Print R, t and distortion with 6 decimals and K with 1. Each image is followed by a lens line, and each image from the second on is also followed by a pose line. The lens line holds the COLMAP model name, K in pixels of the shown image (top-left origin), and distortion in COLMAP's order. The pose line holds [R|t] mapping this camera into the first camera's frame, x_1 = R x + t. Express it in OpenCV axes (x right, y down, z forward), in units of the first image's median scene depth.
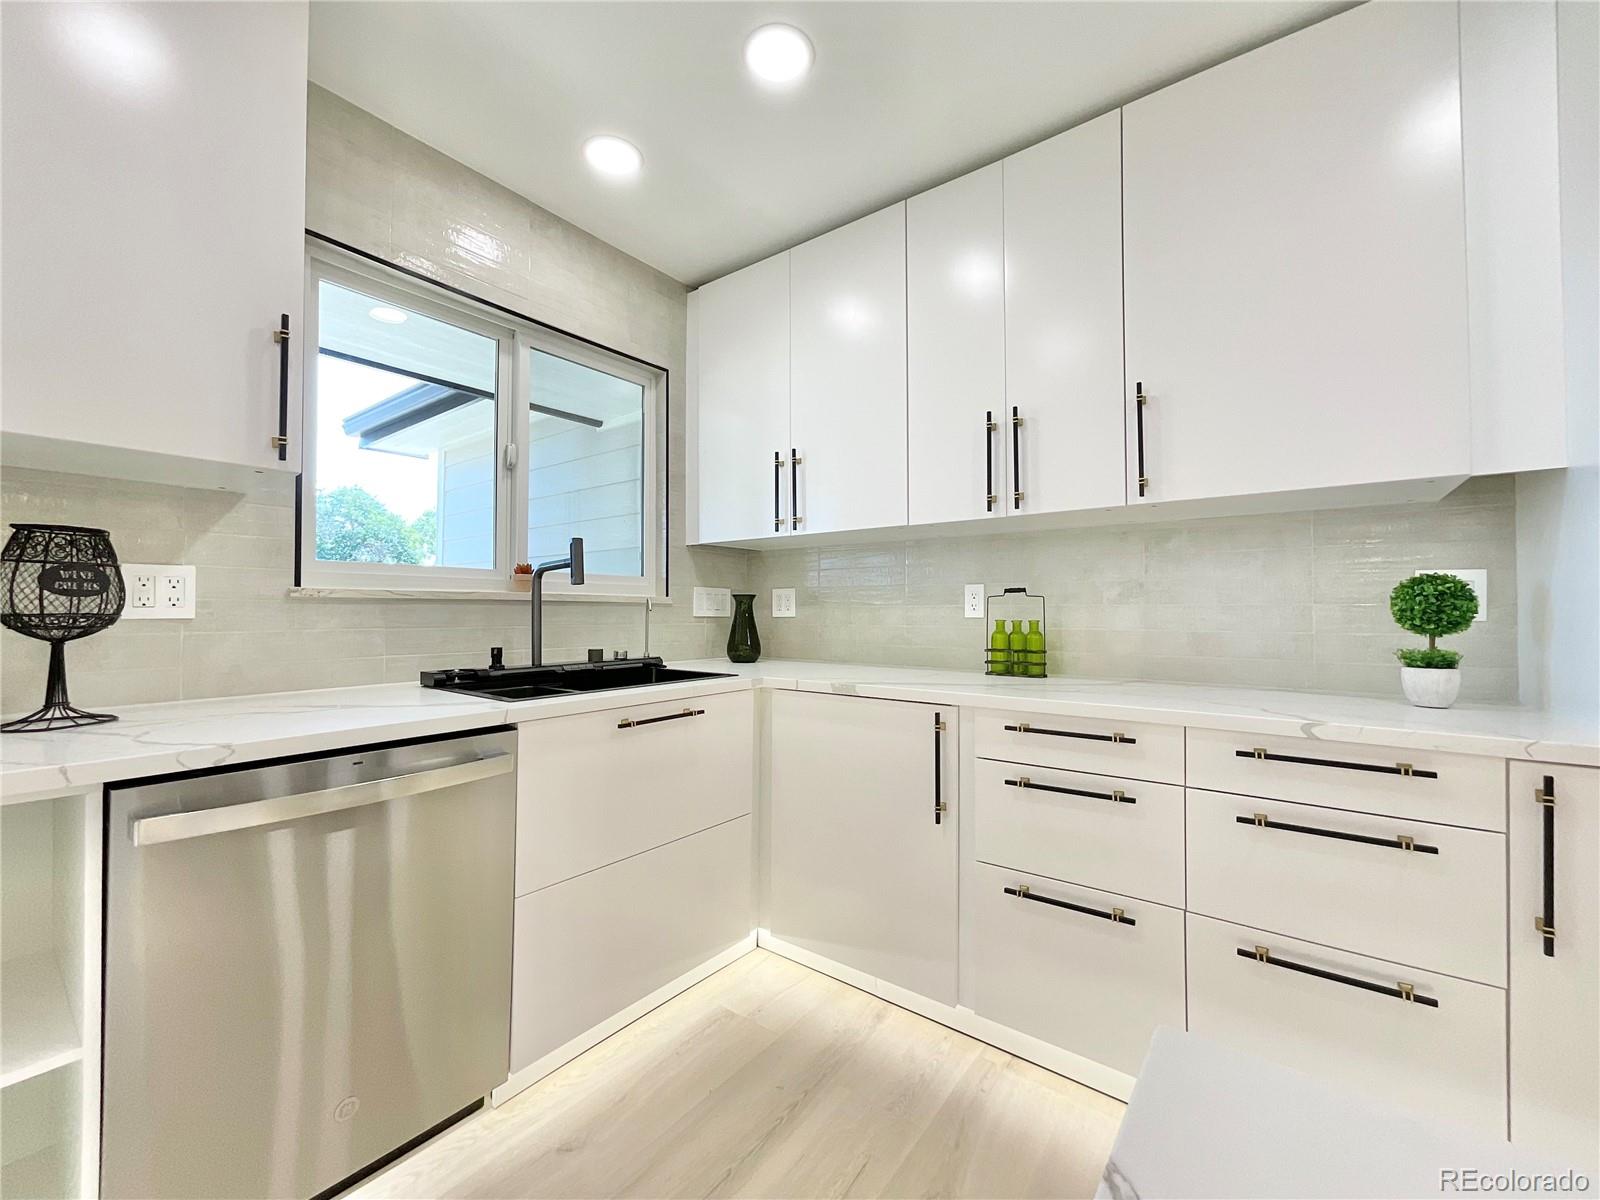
lens RADIAL K [[649.5, 0, 800.0], [0, 649.5, 600.0], [0, 0, 1]] dist [-0.000090, -0.000409]
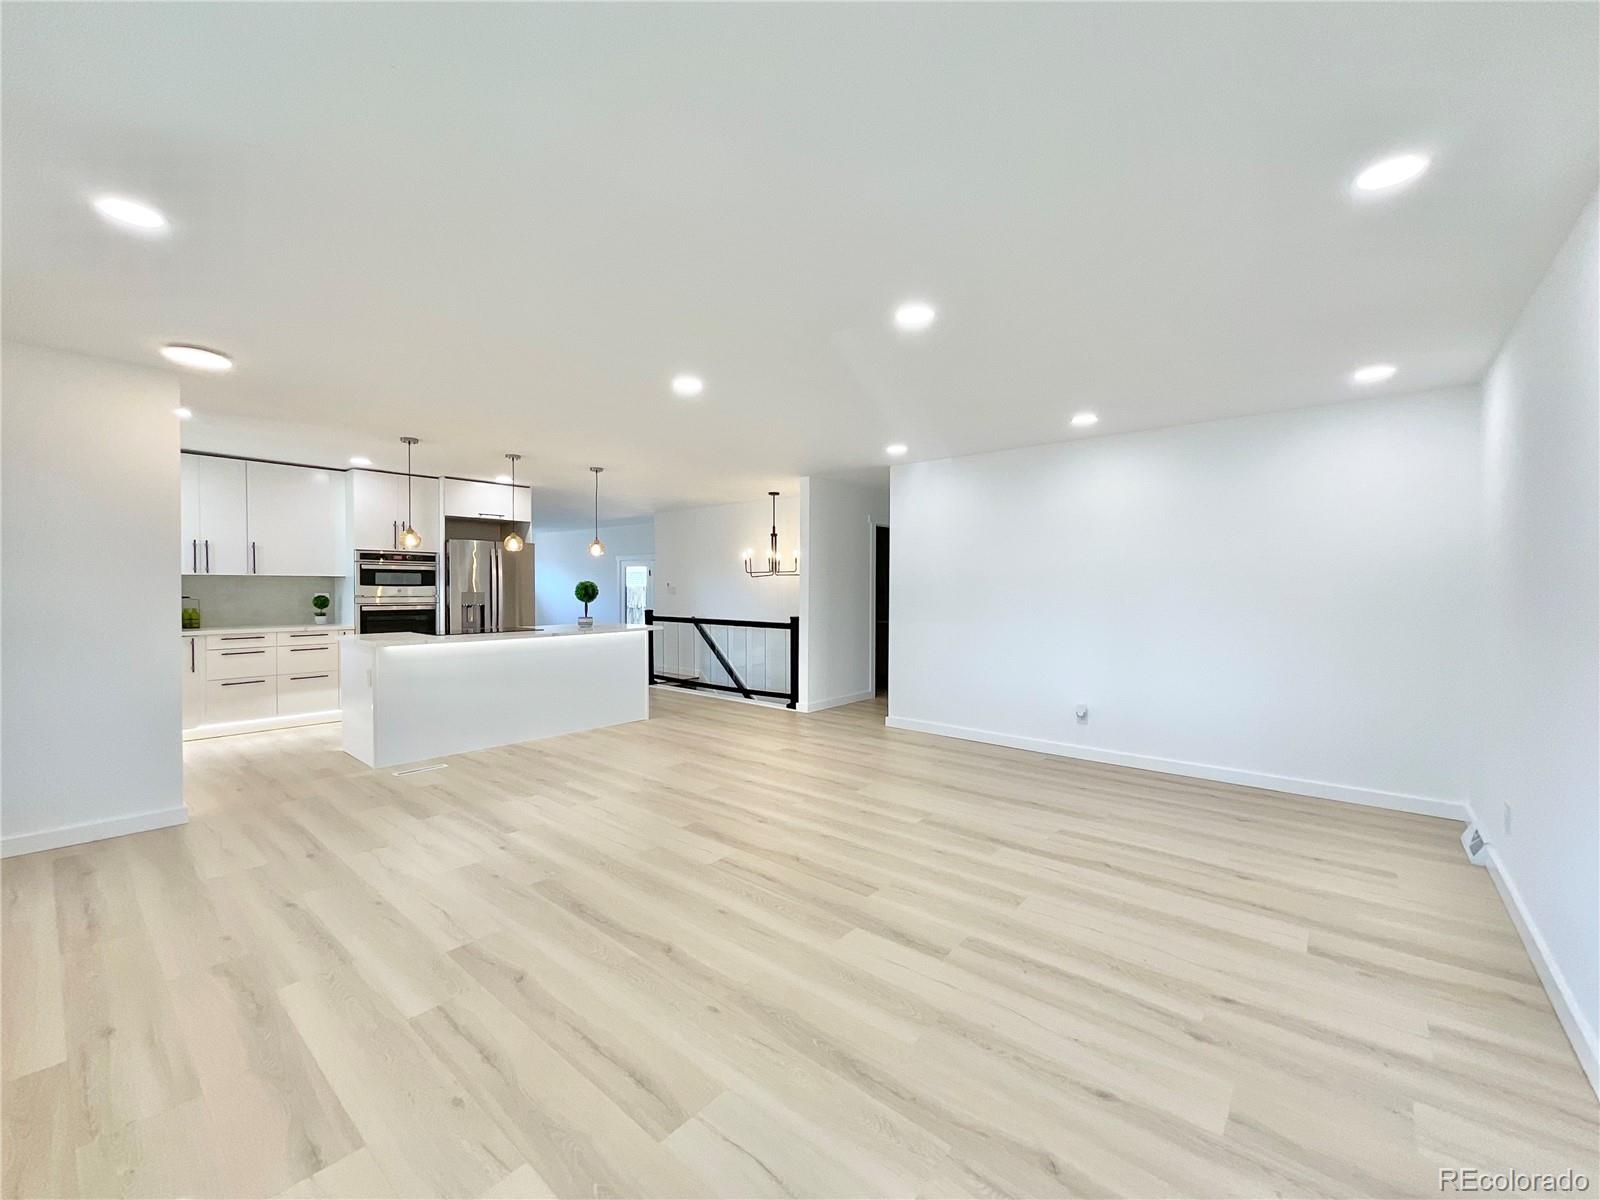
lens RADIAL K [[649.5, 0, 800.0], [0, 649.5, 600.0], [0, 0, 1]] dist [-0.000090, -0.000409]
pose [[0.052688, -0.022962, 0.998347, -2.312265], [-0.024258, 0.999411, 0.024267, -0.135827], [-0.998316, -0.025496, 0.052100, -1.763945]]
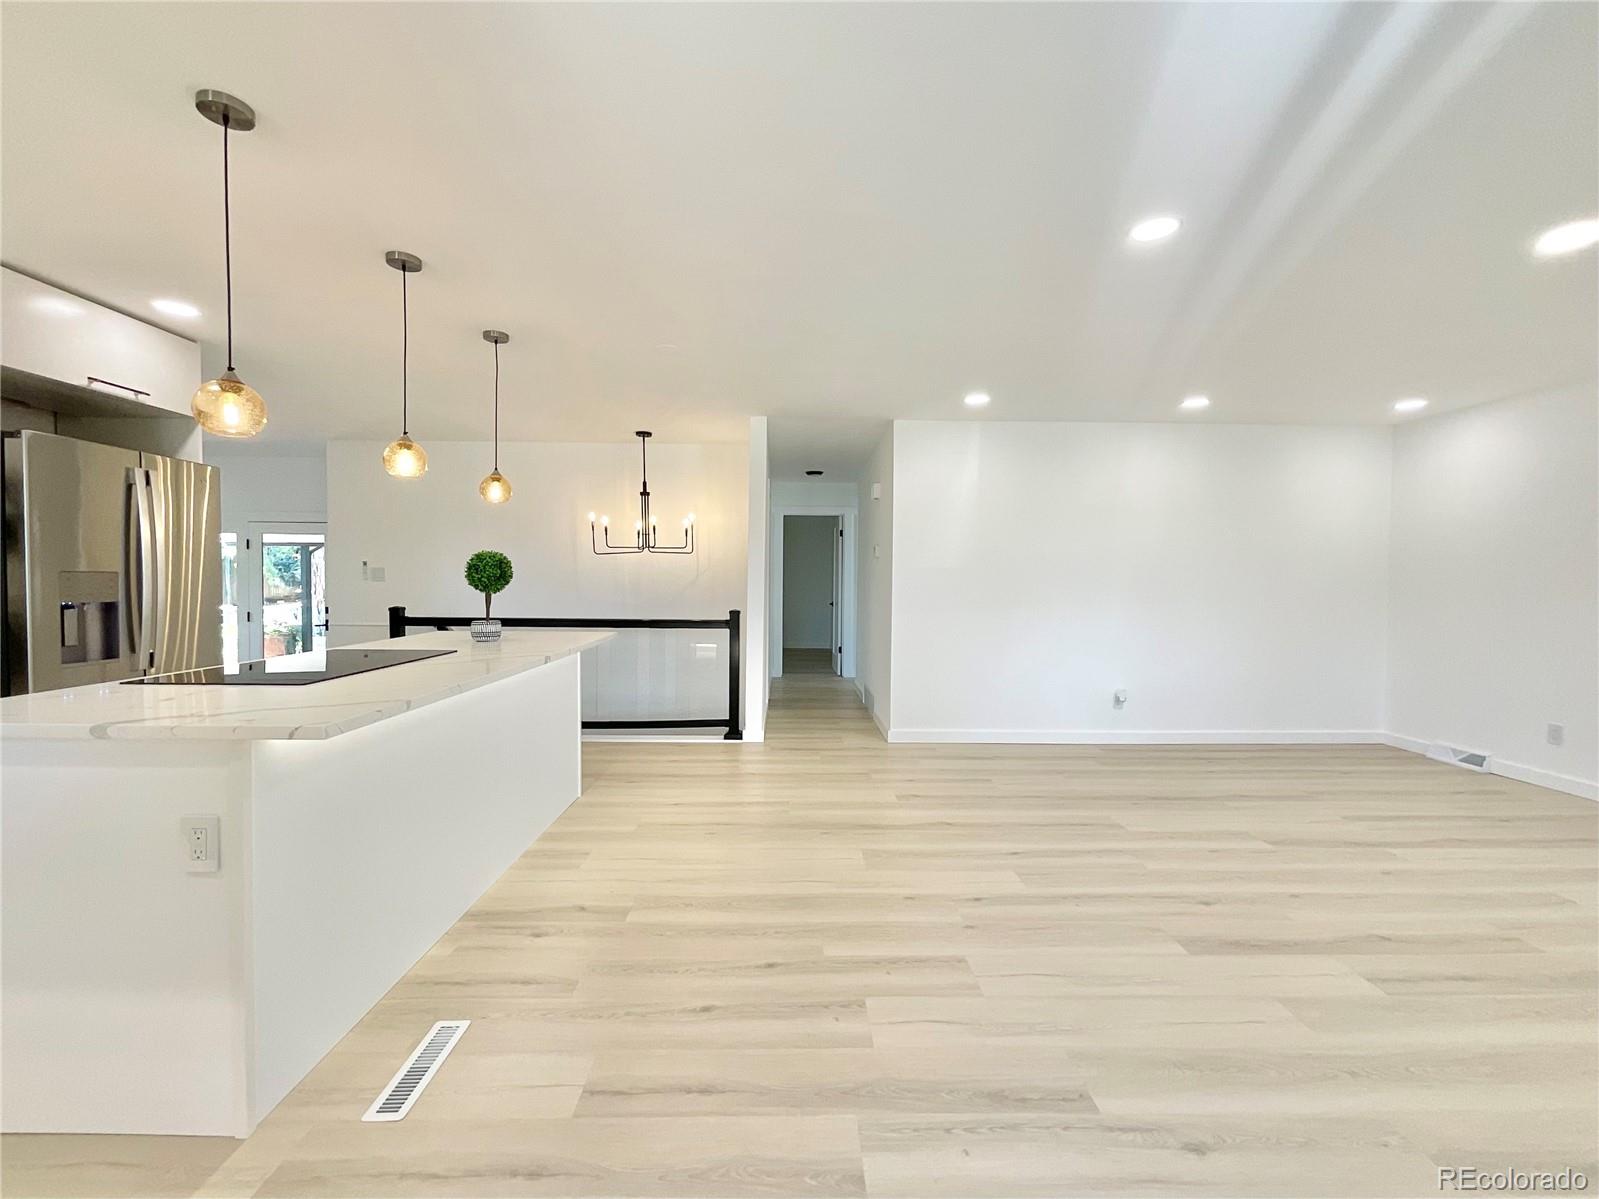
lens RADIAL K [[677.0, 0, 799.5], [0, 677.0, 599.5], [0, 0, 1]] dist [0.001652, 0.000463]
pose [[-0.621865, -0.031374, 0.782496, -1.062608], [-0.027352, 0.999458, 0.018336, -0.060908], [-0.782647, -0.010000, -0.622385, -0.179237]]
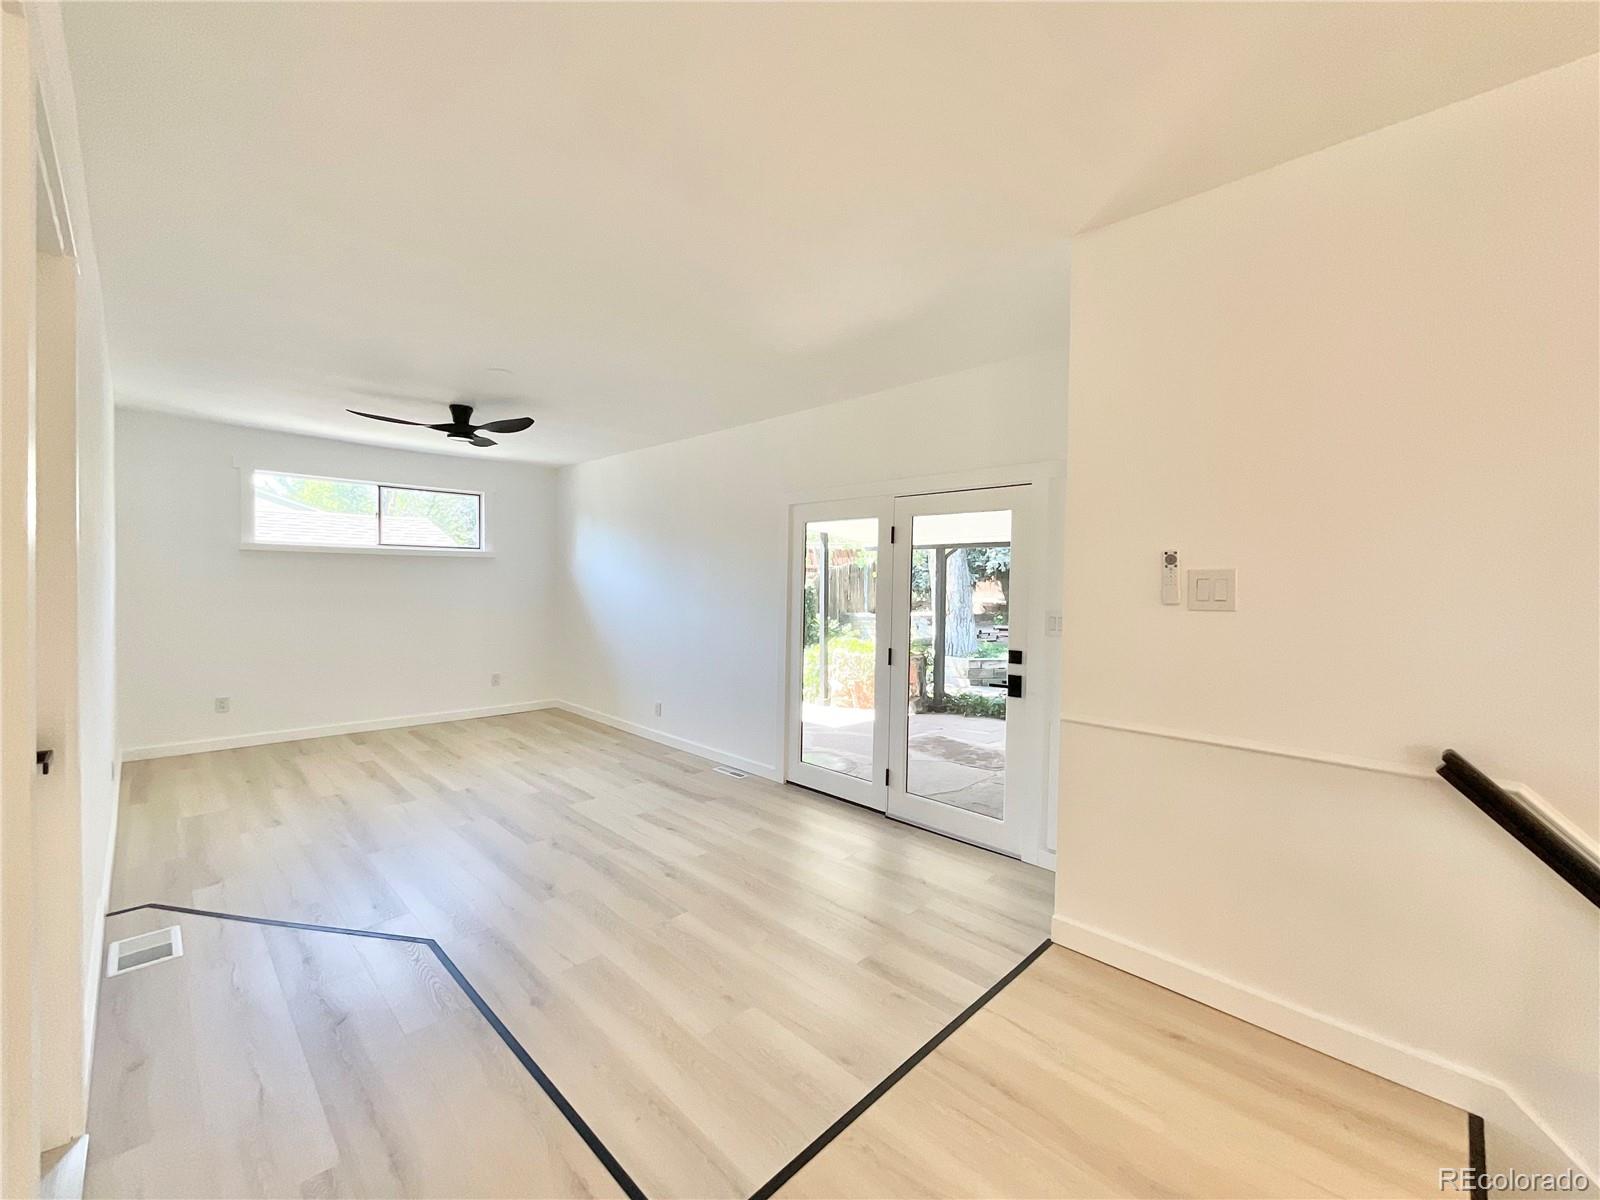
lens RADIAL K [[649.5, 0, 800.0], [0, 649.5, 600.0], [0, 0, 1]] dist [-0.000090, -0.000409]
pose [[0.135694, -0.031399, 0.990253, 1.389897], [-0.033999, 0.998761, 0.036328, -0.066630], [-0.990167, -0.038597, 0.134458, -0.118804]]
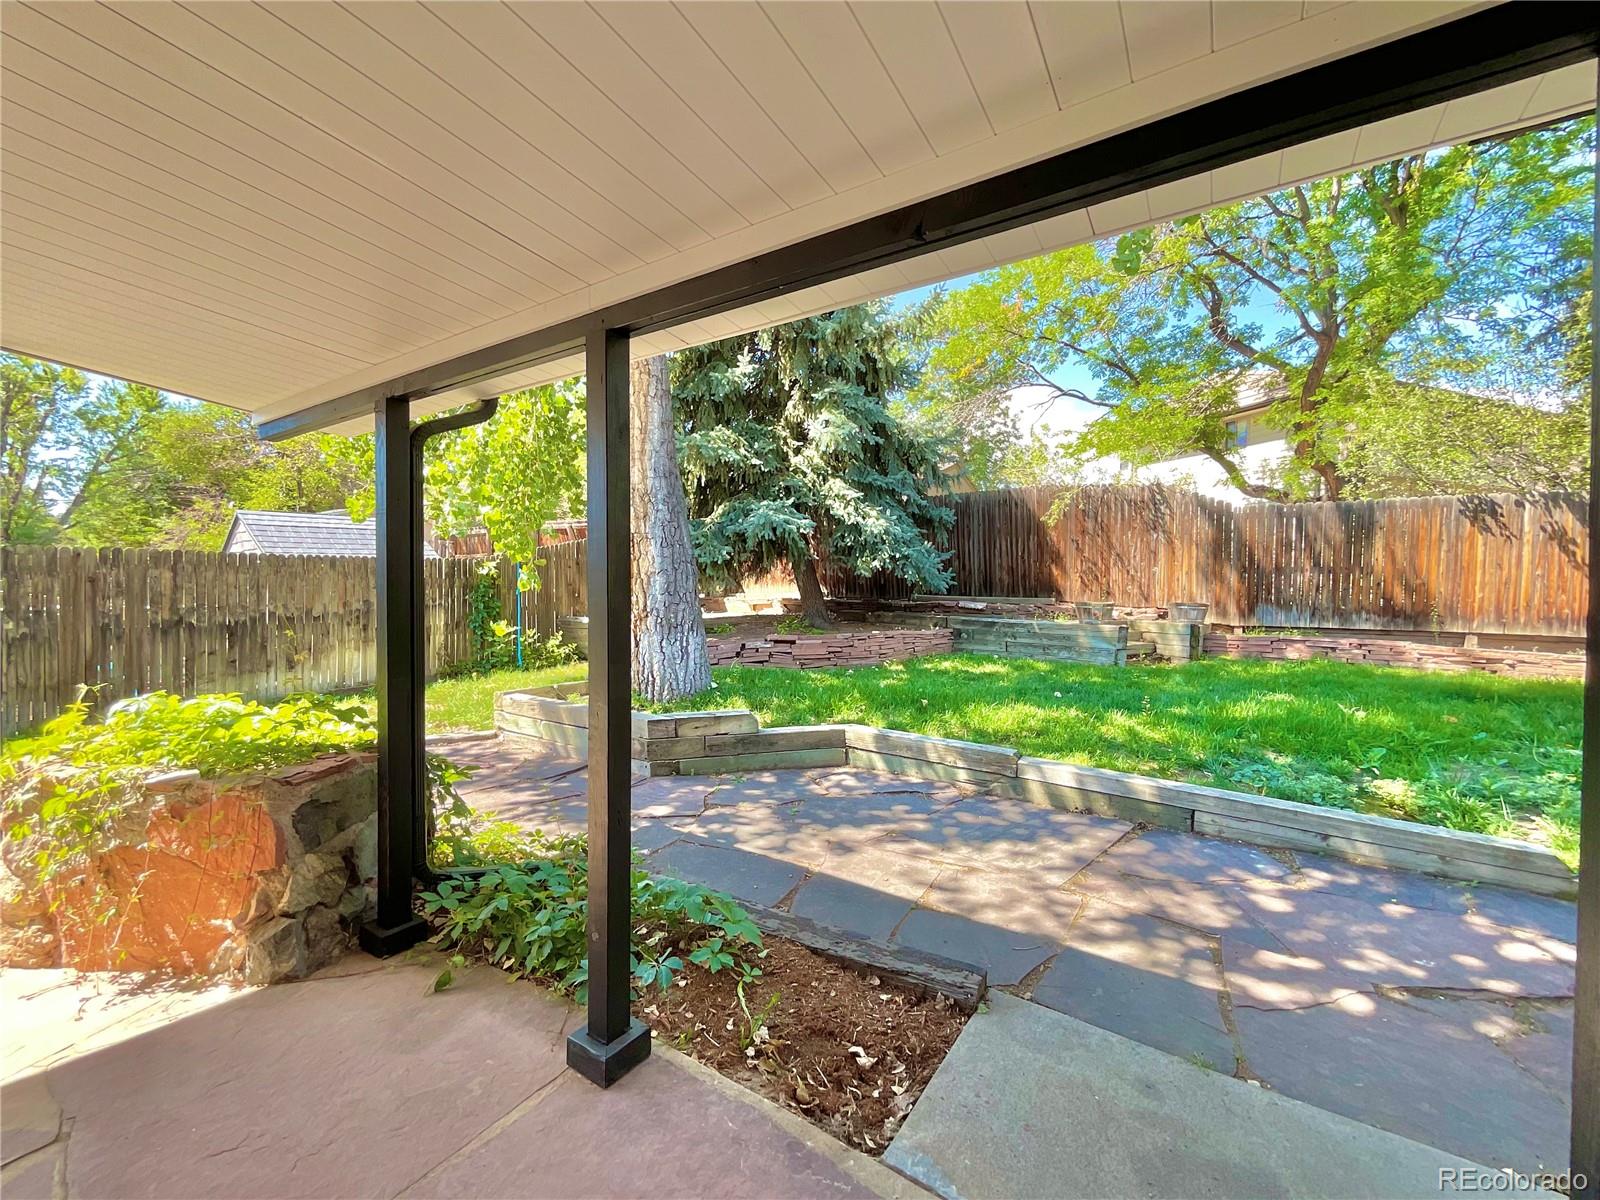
lens RADIAL K [[649.5, 0, 800.0], [0, 649.5, 600.0], [0, 0, 1]] dist [-0.000090, -0.000409]
pose [[-0.069090, -0.026711, 0.997253, 4.534745], [-0.028006, 0.999299, 0.024826, 0.061922], [-0.997217, -0.026214, -0.069789, -1.206959]]
